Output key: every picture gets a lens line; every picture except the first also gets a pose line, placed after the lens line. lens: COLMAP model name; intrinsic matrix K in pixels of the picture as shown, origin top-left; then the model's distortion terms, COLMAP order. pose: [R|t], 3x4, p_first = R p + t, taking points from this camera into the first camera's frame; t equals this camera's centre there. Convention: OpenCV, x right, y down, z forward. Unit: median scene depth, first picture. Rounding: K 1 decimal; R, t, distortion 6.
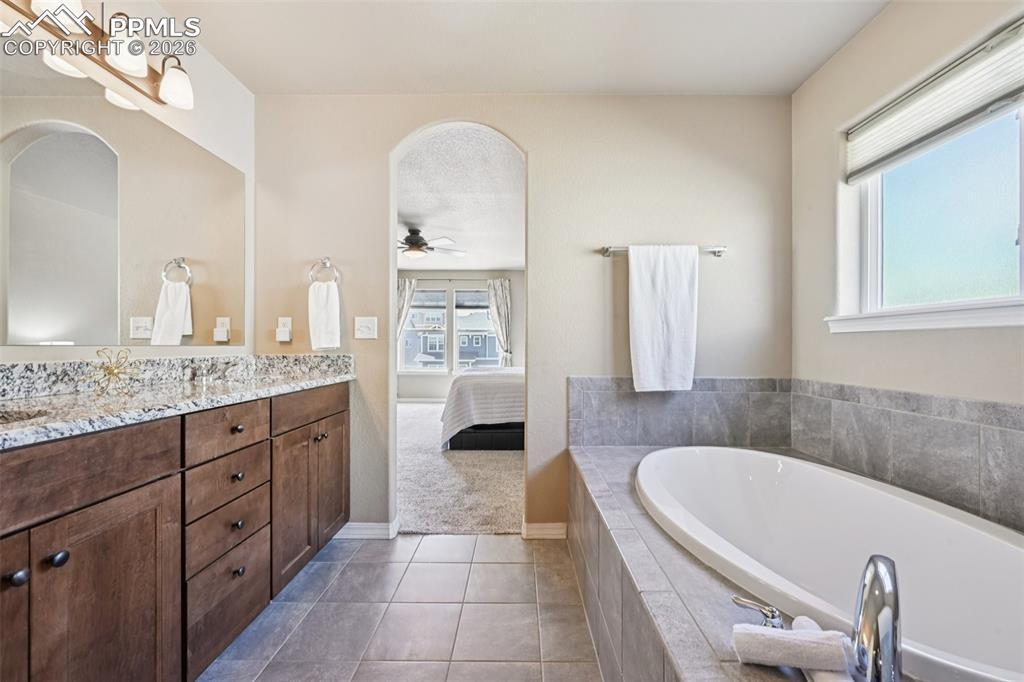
lens RADIAL K [[402.1, 0, 518.2], [0, 402.1, 345.3], [0, 0, 1]] dist [-0.001467, -0.000238]
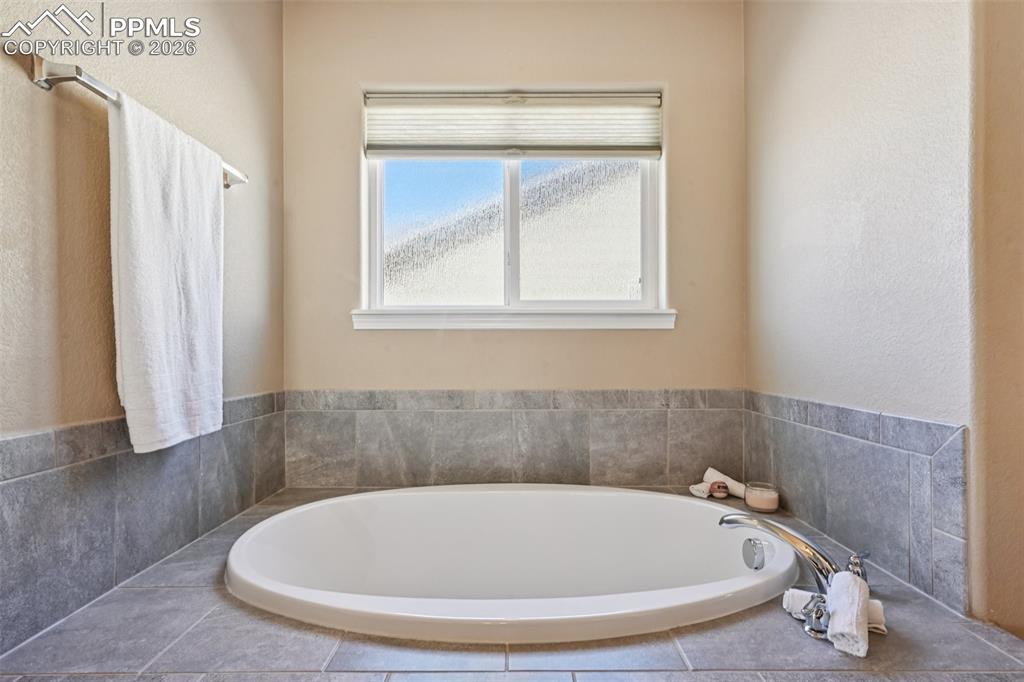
lens RADIAL K [[503.4, 0, 516.3], [0, 503.4, 351.2], [0, 0, 1]] dist [-0.000894, -0.000298]
pose [[-0.002093, -0.005184, 0.999984, -0.281877], [0.001547, 0.999985, 0.005187, 0.009957], [-0.999997, 0.001558, -0.002085, 0.764984]]
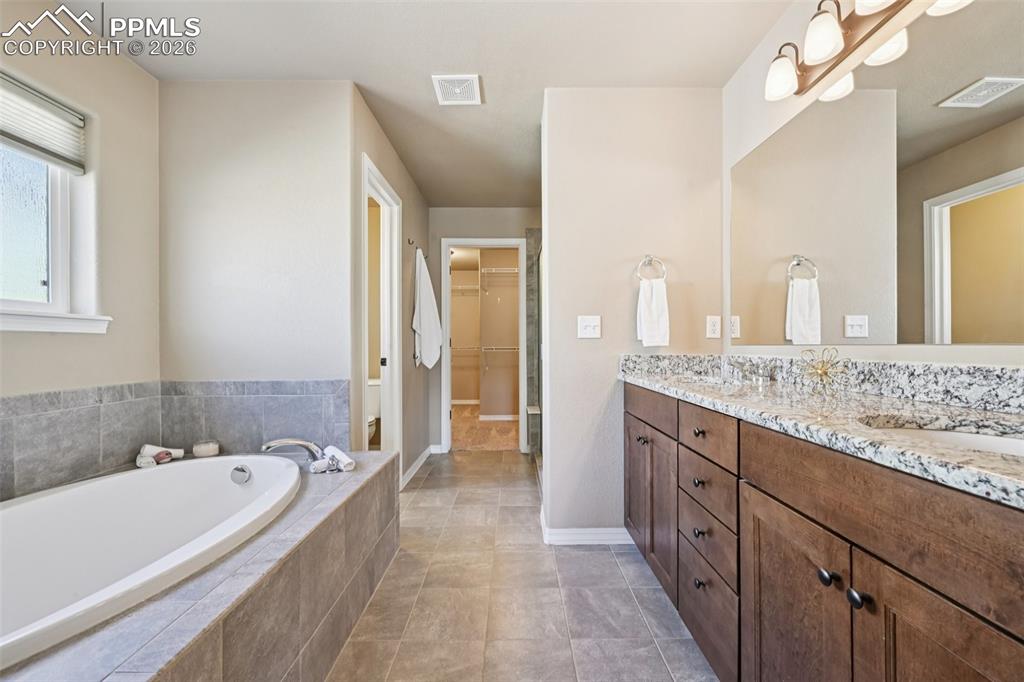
lens RADIAL K [[402.1, 0, 518.2], [0, 402.1, 345.3], [0, 0, 1]] dist [-0.001467, -0.000238]
pose [[-0.999835, 0.002483, -0.018017, -0.190111], [0.002517, 0.999995, -0.001876, 0.000821], [0.018012, -0.001921, -0.999836, 1.479346]]
